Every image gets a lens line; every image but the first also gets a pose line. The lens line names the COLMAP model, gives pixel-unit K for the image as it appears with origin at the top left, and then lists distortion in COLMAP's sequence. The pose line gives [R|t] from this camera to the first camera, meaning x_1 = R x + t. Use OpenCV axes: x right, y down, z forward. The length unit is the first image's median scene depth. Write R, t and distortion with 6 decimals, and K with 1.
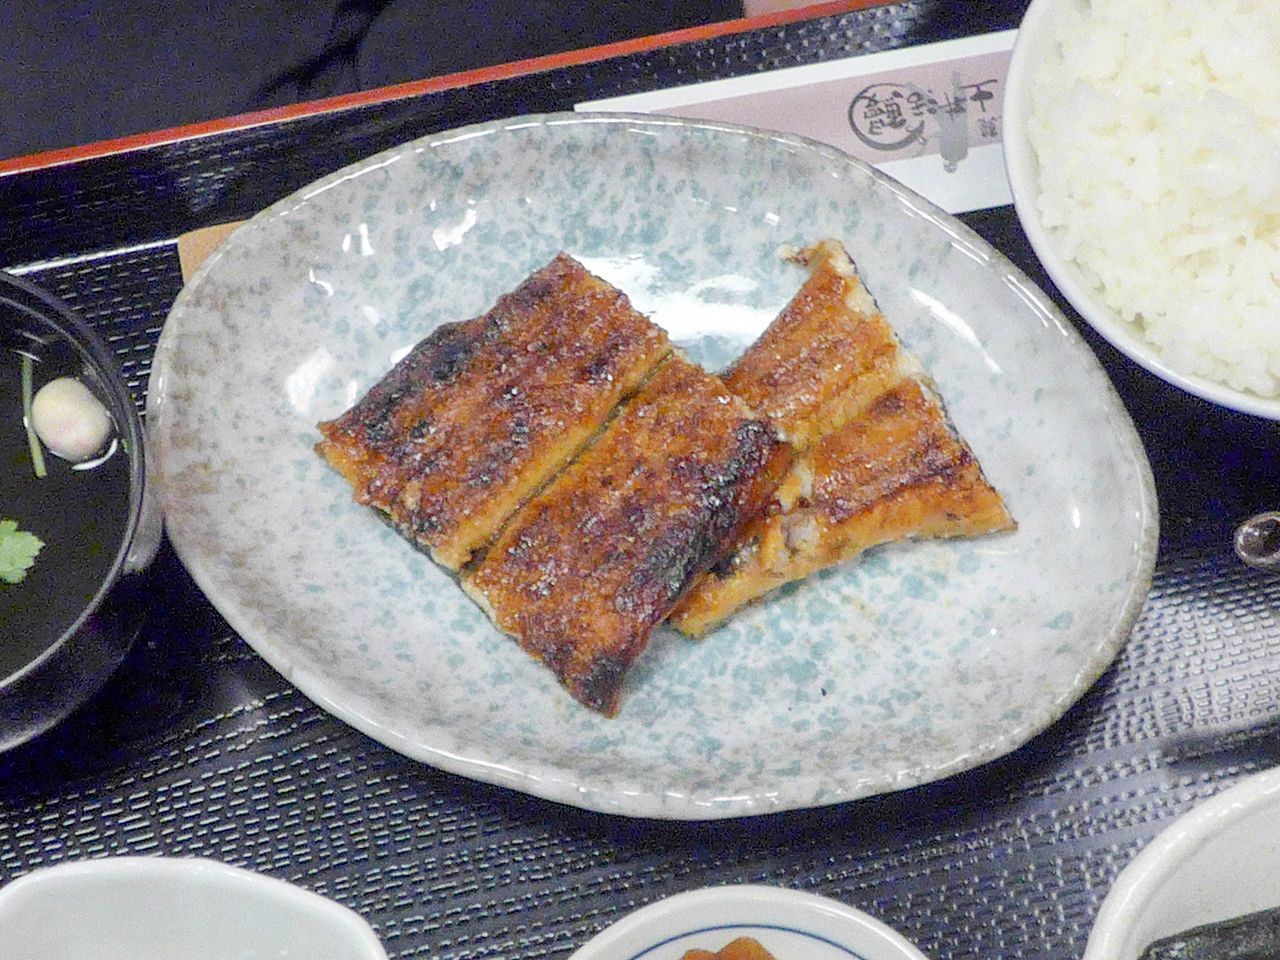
lens RADIAL K [[3234.7, 0, 628.8], [0, 3234.7, 471.9], [0, 0, 1]] dist [-0.096129, 0.000000]
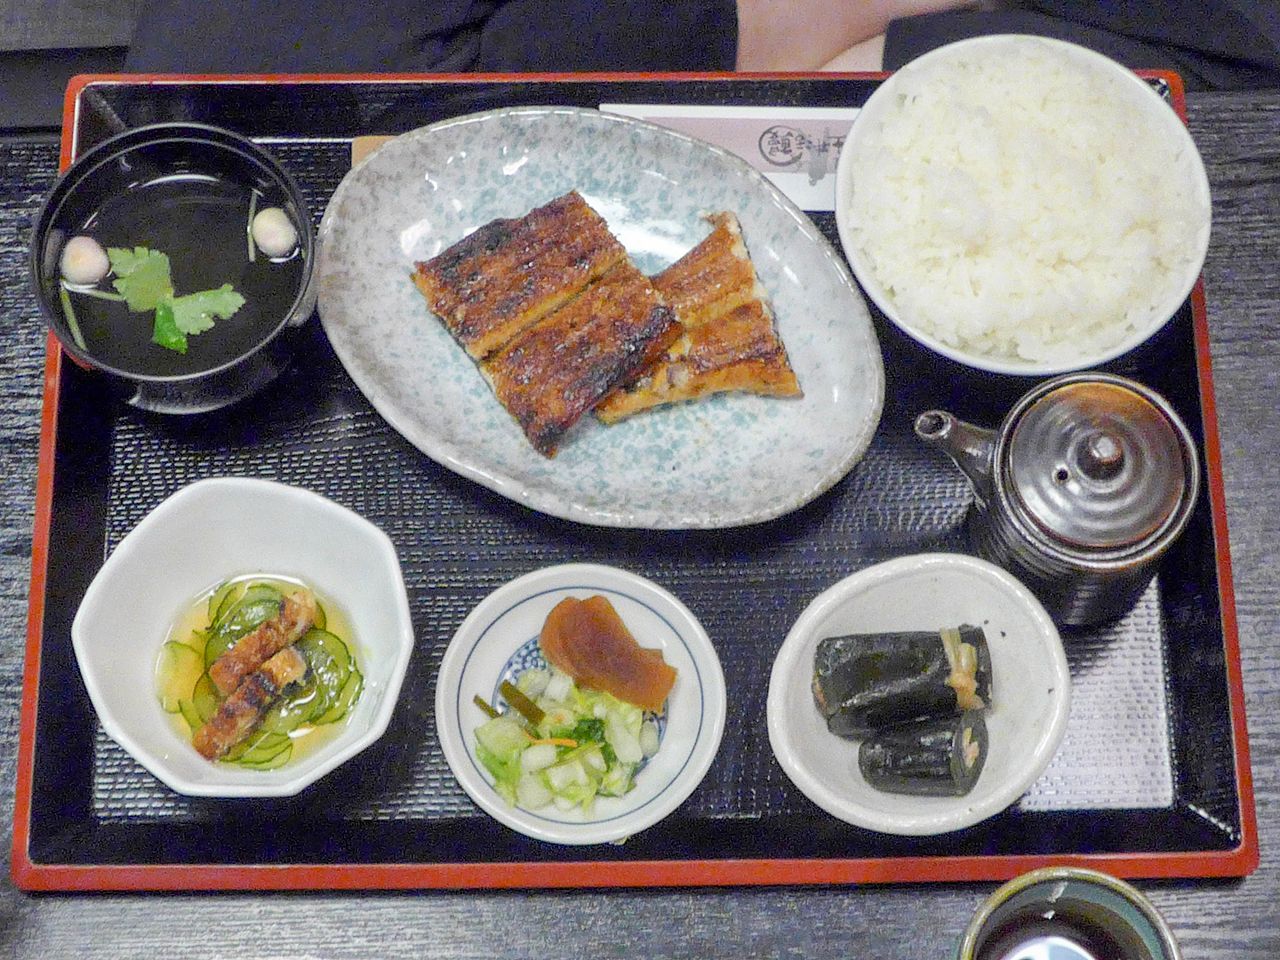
lens RADIAL K [[3234.7, 0, 650.1], [0, 3234.7, 486.0], [0, 0, 1]] dist [-0.096129, 0.000000]
pose [[0.982435, 0.186462, -0.007311, 0.061759], [-0.186237, 0.982203, 0.024369, 0.037224], [0.011725, -0.022579, 0.999676, -0.722081]]
